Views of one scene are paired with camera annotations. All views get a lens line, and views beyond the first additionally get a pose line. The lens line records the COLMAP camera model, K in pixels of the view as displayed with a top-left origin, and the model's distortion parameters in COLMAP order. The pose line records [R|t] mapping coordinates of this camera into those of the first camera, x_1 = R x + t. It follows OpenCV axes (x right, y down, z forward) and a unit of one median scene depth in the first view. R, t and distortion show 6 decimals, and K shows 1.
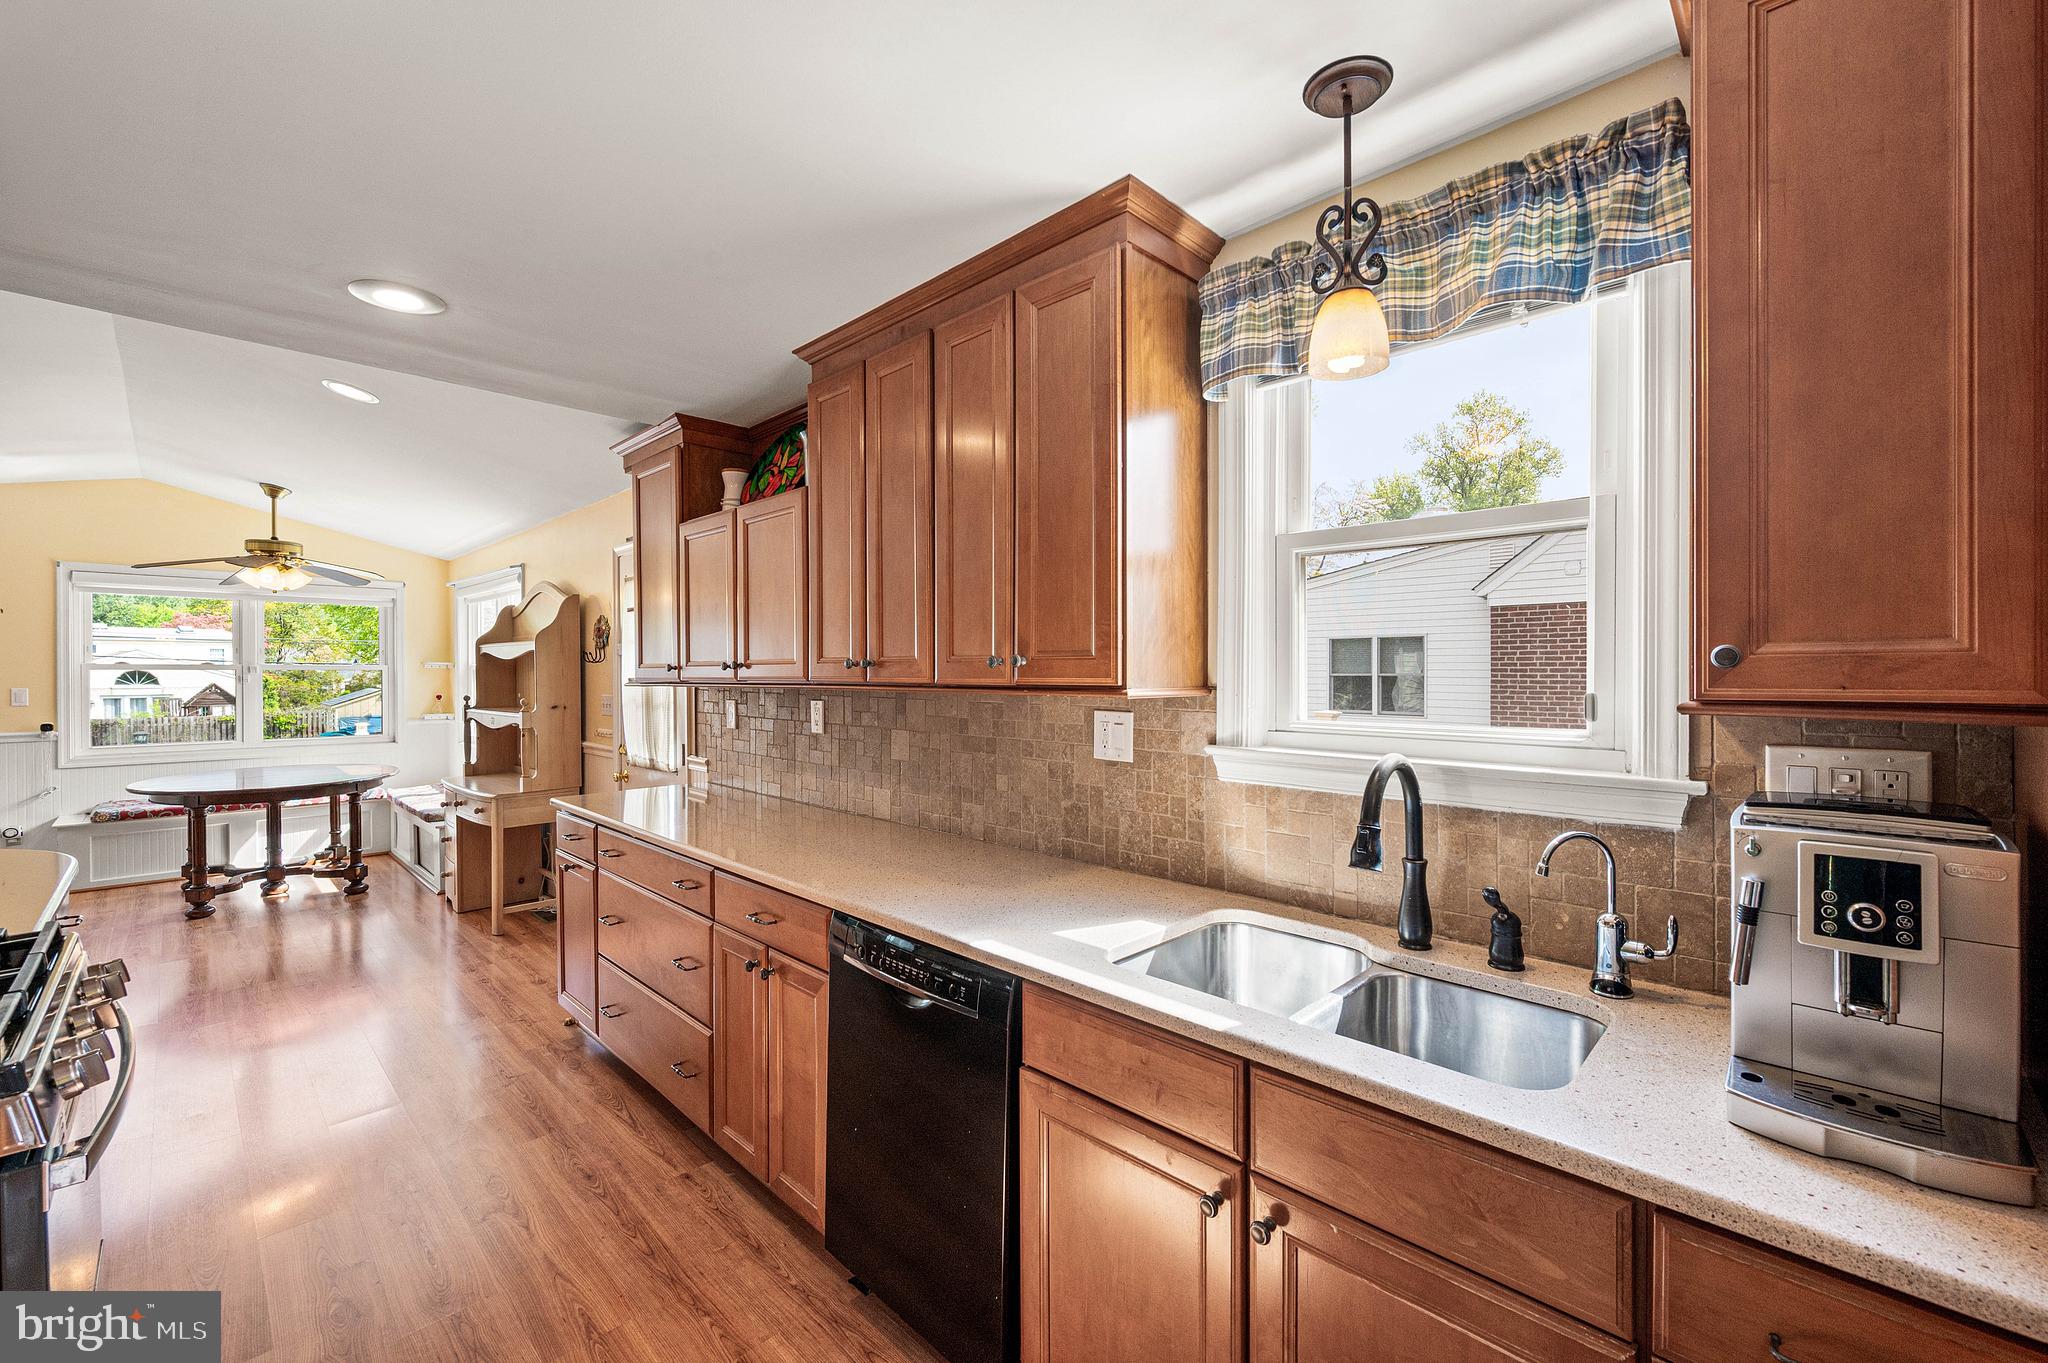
lens RADIAL K [[839.2, 0, 1033.7], [0, 839.2, 671.8], [0, 0, 1]] dist [0.004159, 0.000666]
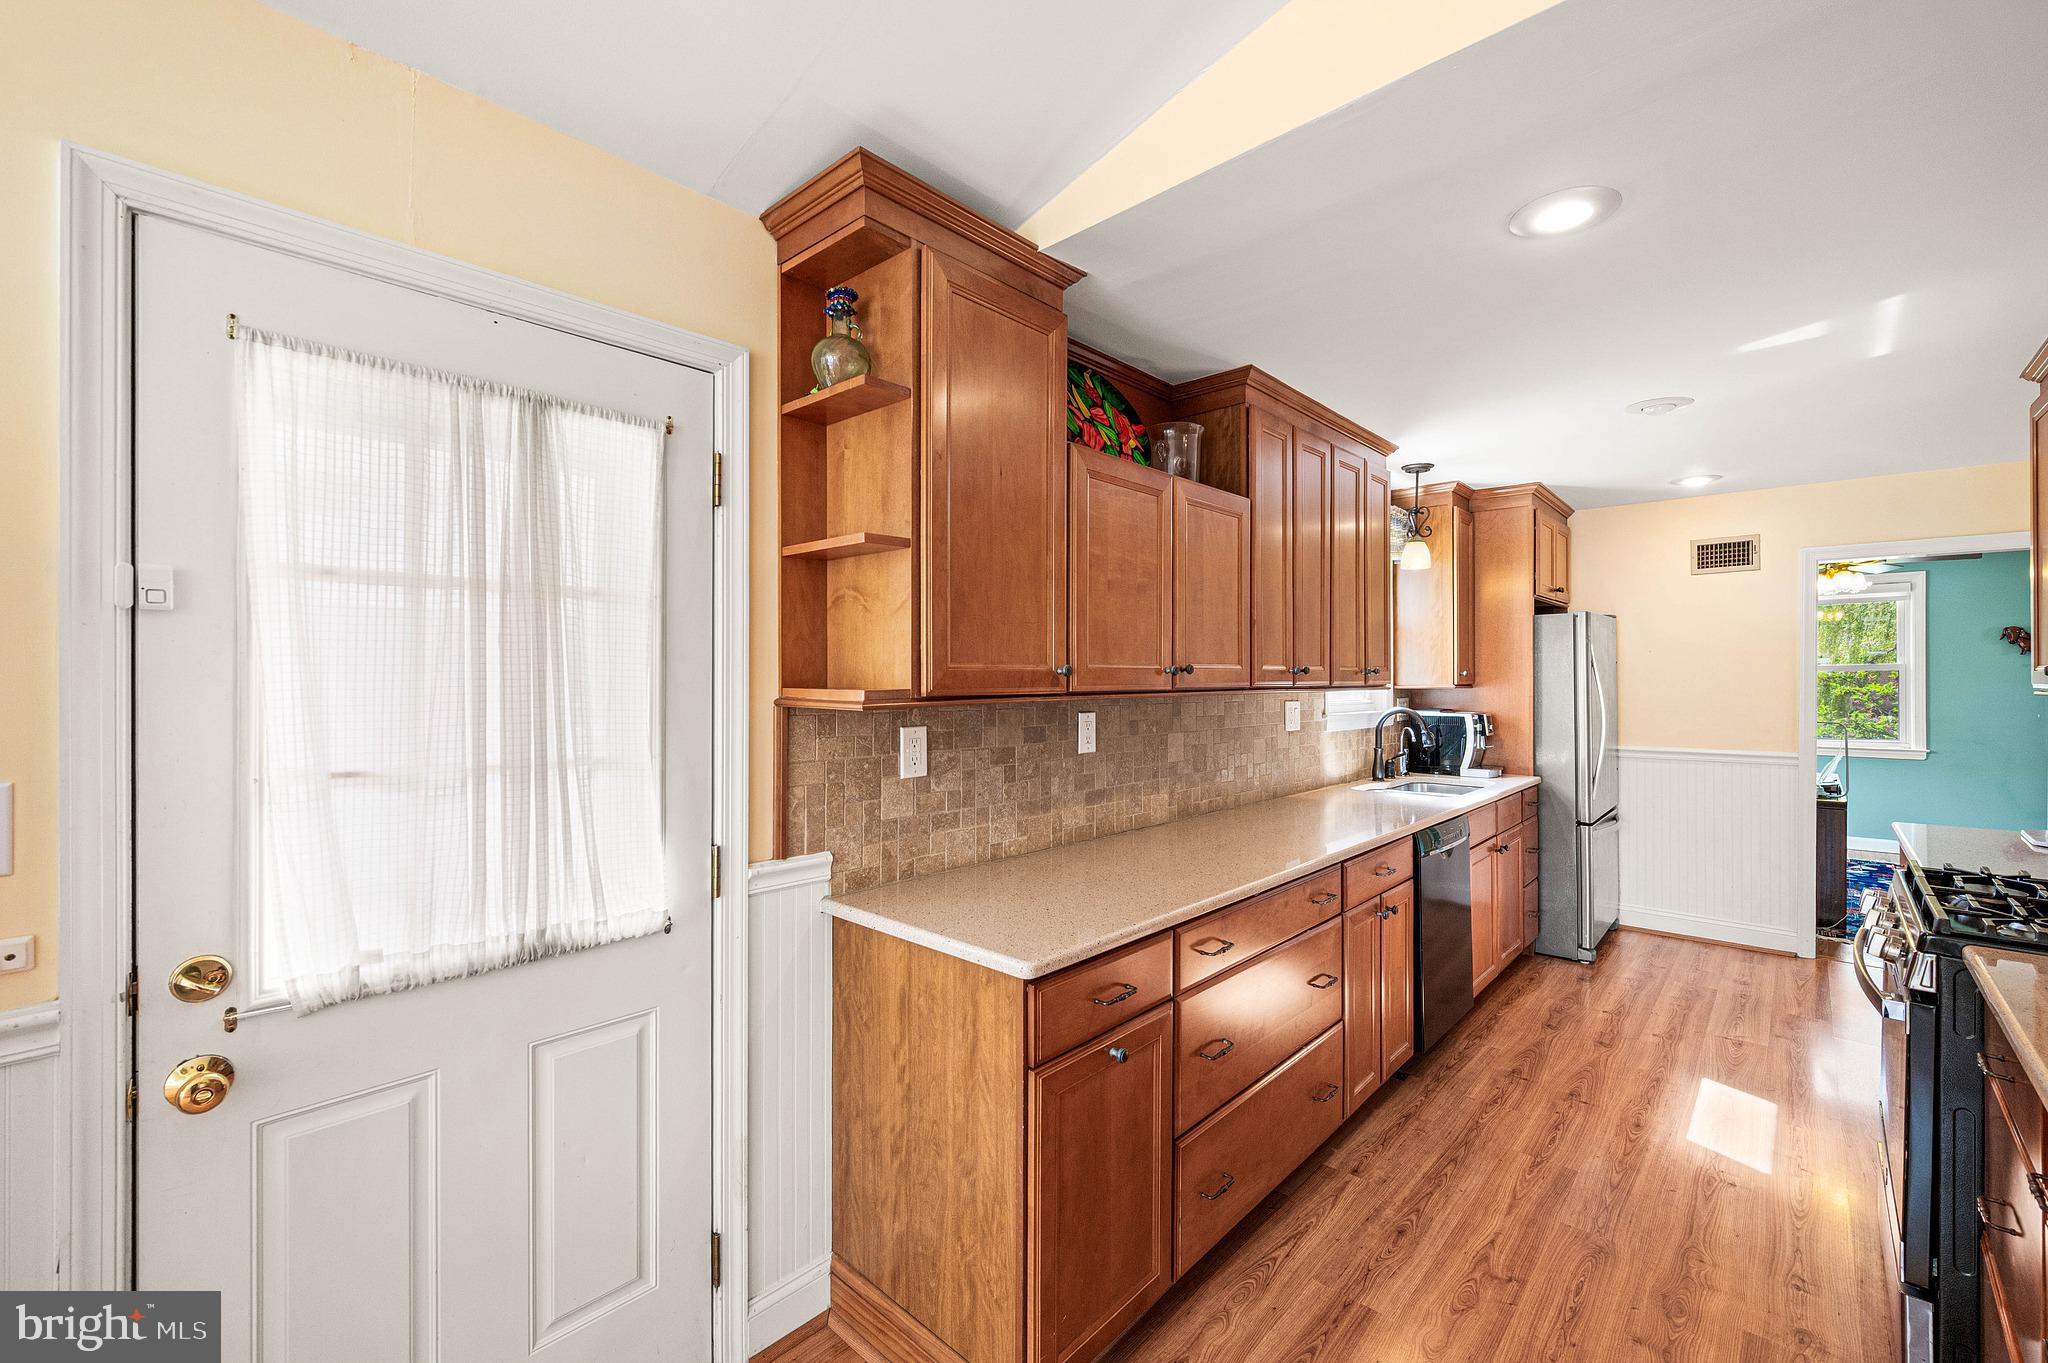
lens RADIAL K [[839.2, 0, 1034.7], [0, 839.2, 677.8], [0, 0, 1]] dist [0.004159, 0.000666]
pose [[-0.031580, 0.005190, 0.999488, -1.193000], [0.012883, 0.999906, -0.004785, 0.002372], [-0.999418, 0.012725, -0.031644, 1.184929]]
